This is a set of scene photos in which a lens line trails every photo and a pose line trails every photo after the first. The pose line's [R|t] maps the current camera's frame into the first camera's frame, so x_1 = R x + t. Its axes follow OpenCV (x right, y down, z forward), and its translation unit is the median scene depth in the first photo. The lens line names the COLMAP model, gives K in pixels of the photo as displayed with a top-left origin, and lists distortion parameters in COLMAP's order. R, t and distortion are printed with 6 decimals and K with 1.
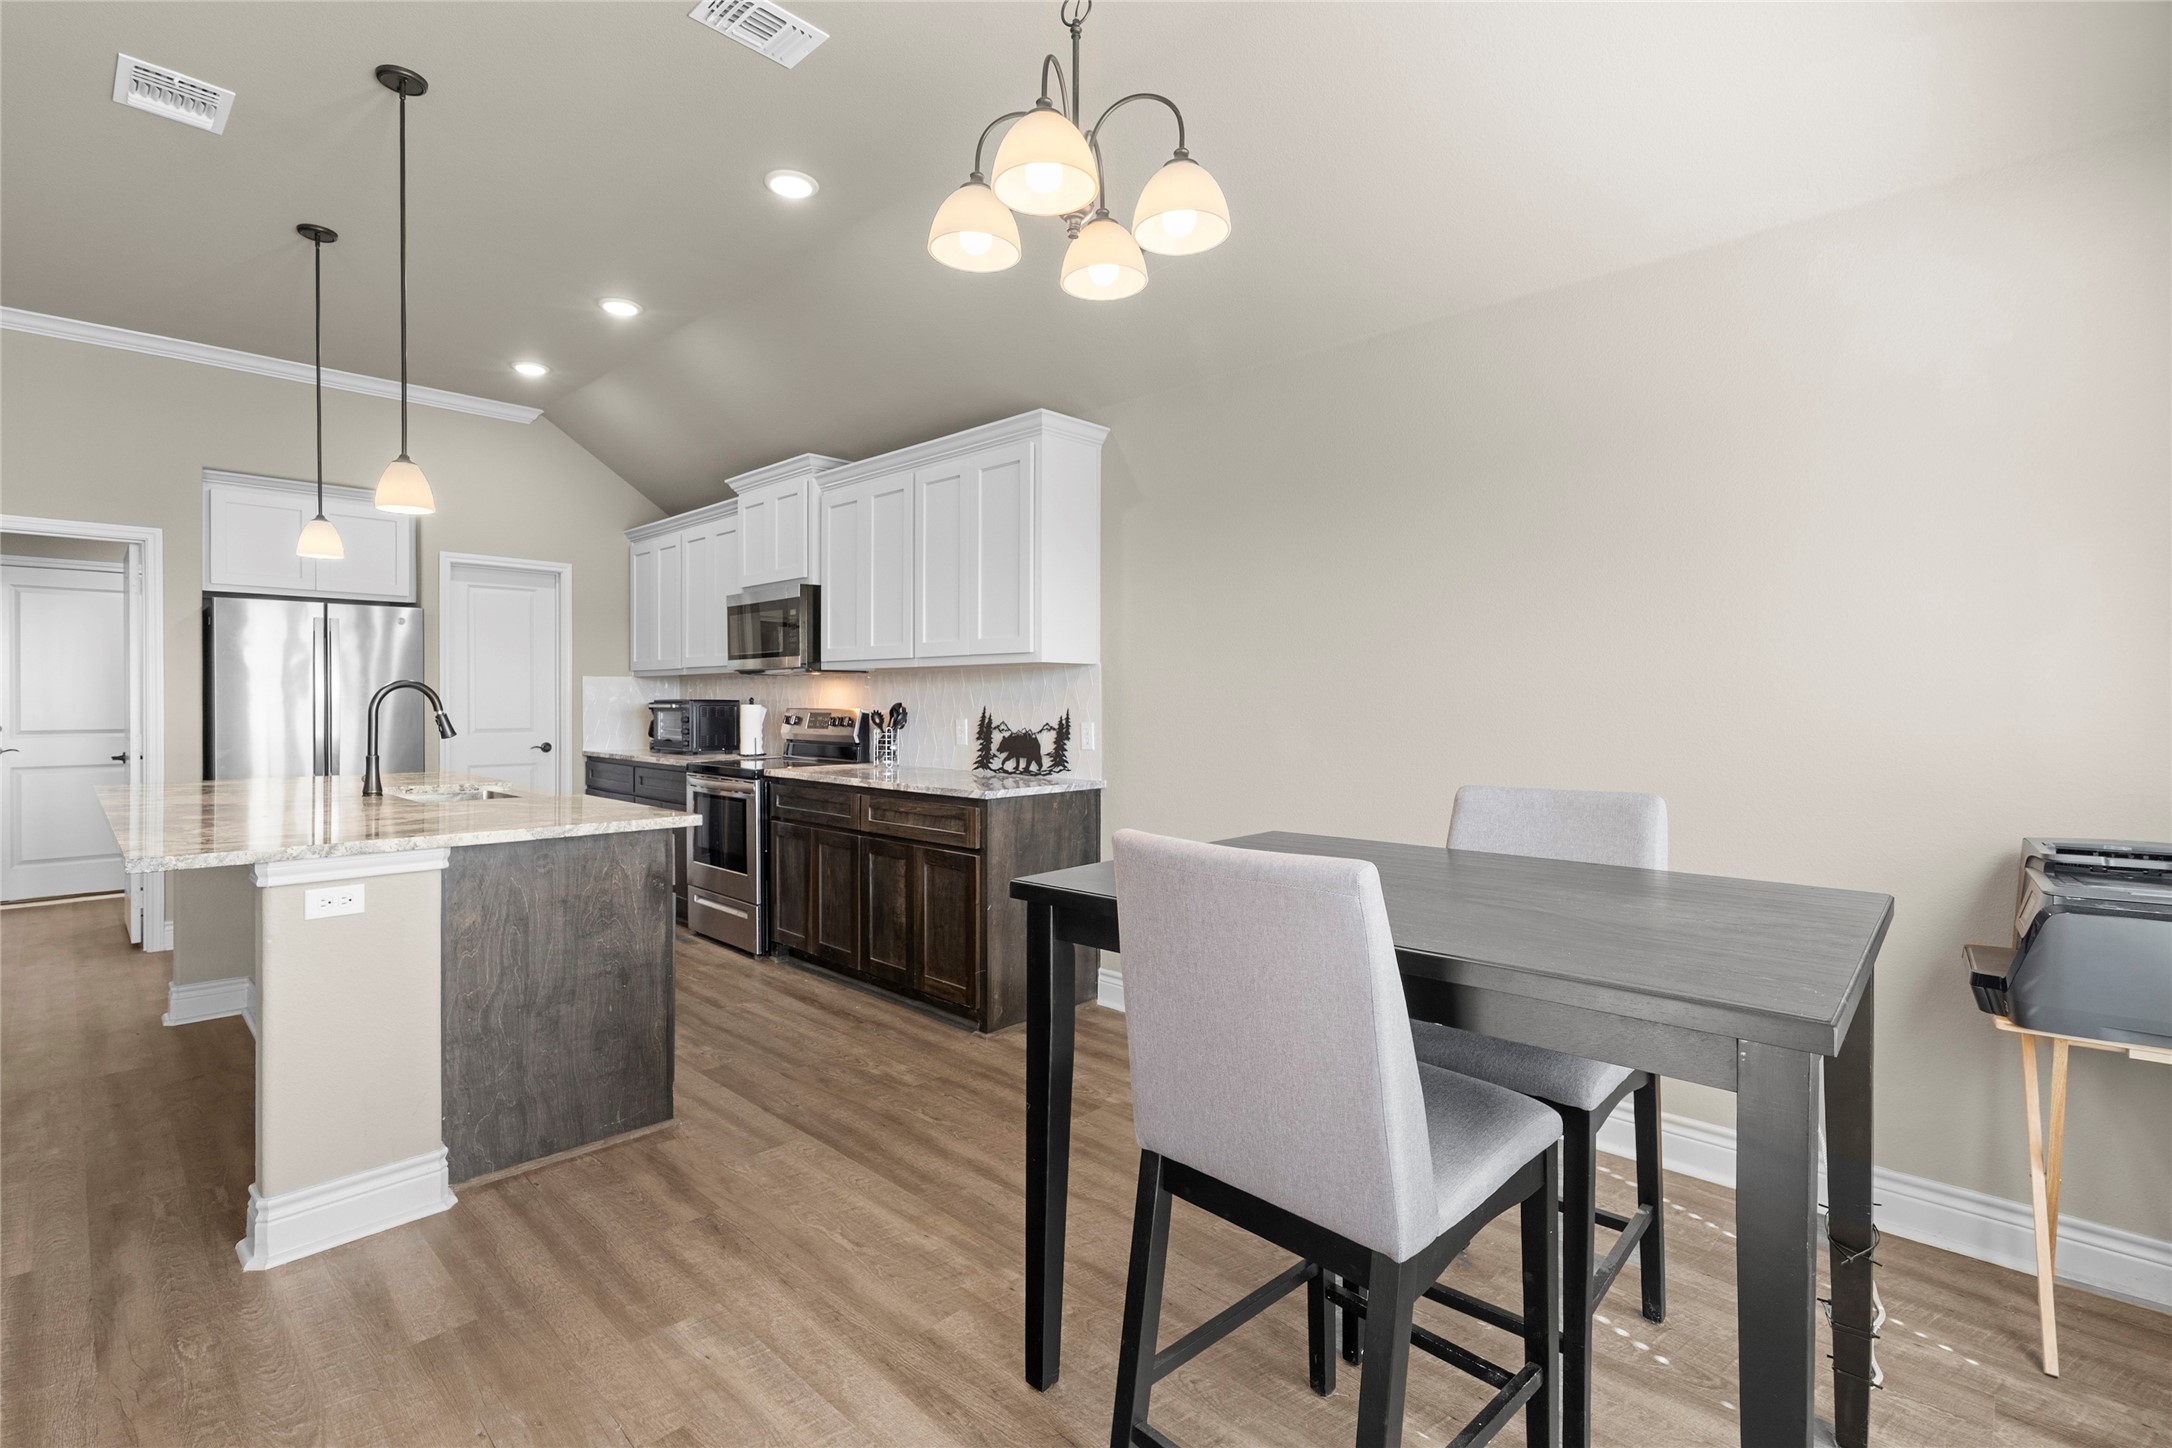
lens RADIAL K [[990.0, 0, 1080.1], [0, 990.0, 710.4], [0, 0, 1]] dist [-0.005661, 0.000089]
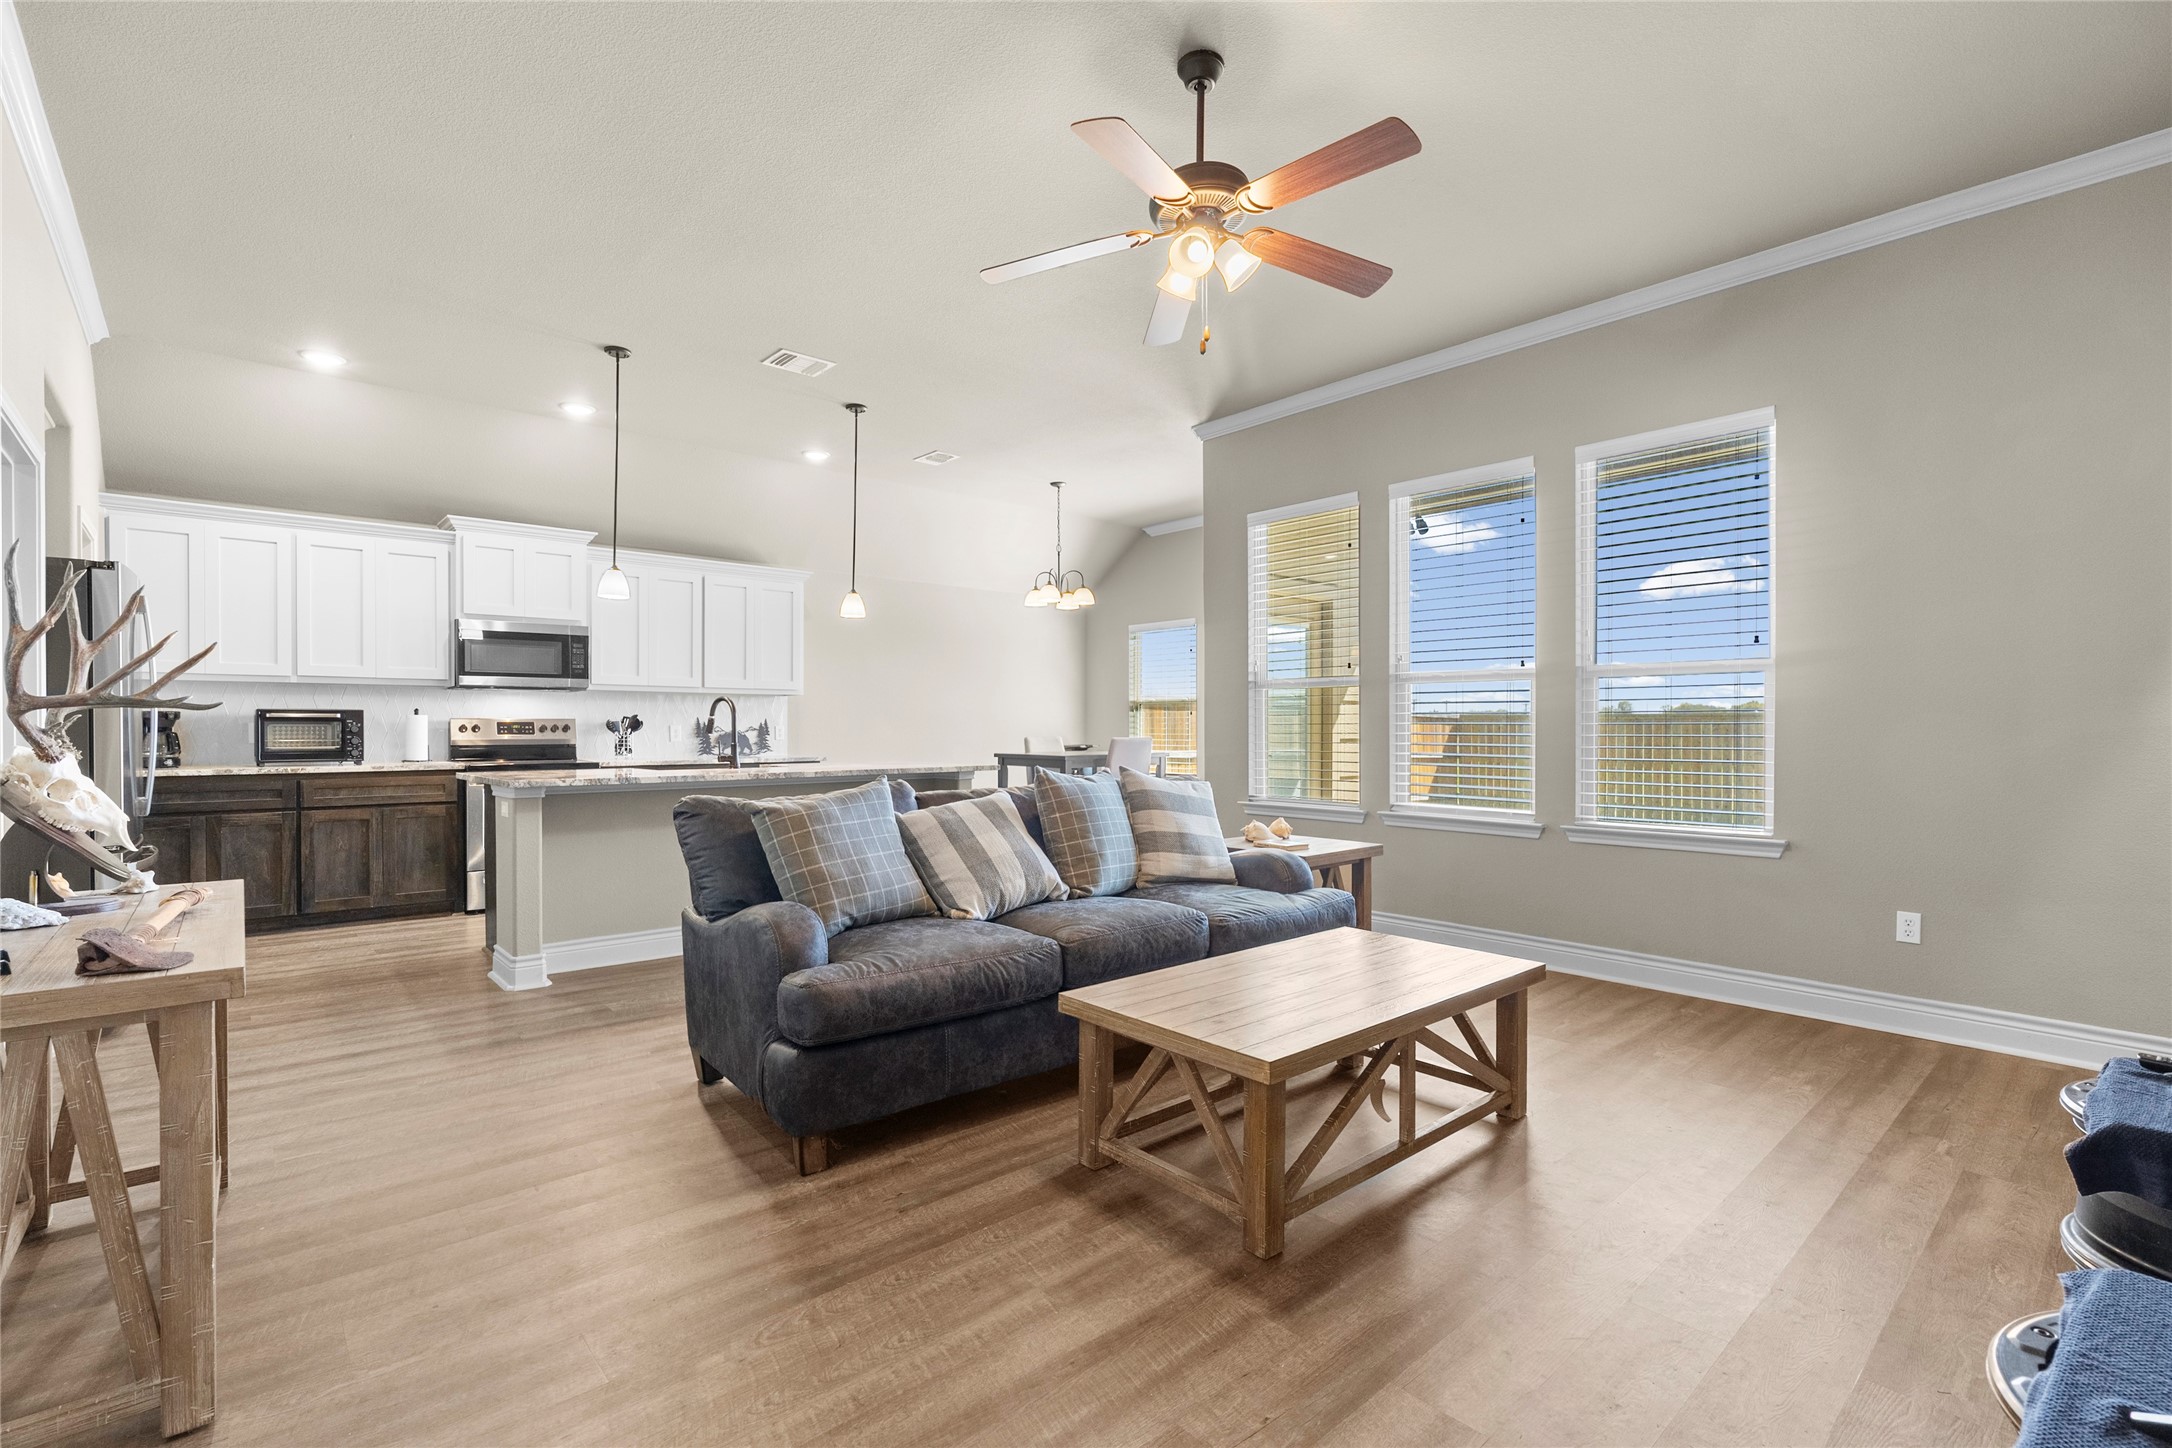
lens RADIAL K [[986.7, 0, 1086.0], [0, 986.7, 724.0], [0, 0, 1]] dist [-0.000391, 0.000423]
pose [[0.077826, 0.000848, 0.996967, -1.717658], [0.010480, 0.999944, -0.001669, 0.017348], [-0.996912, 0.010578, 0.077812, 0.232883]]
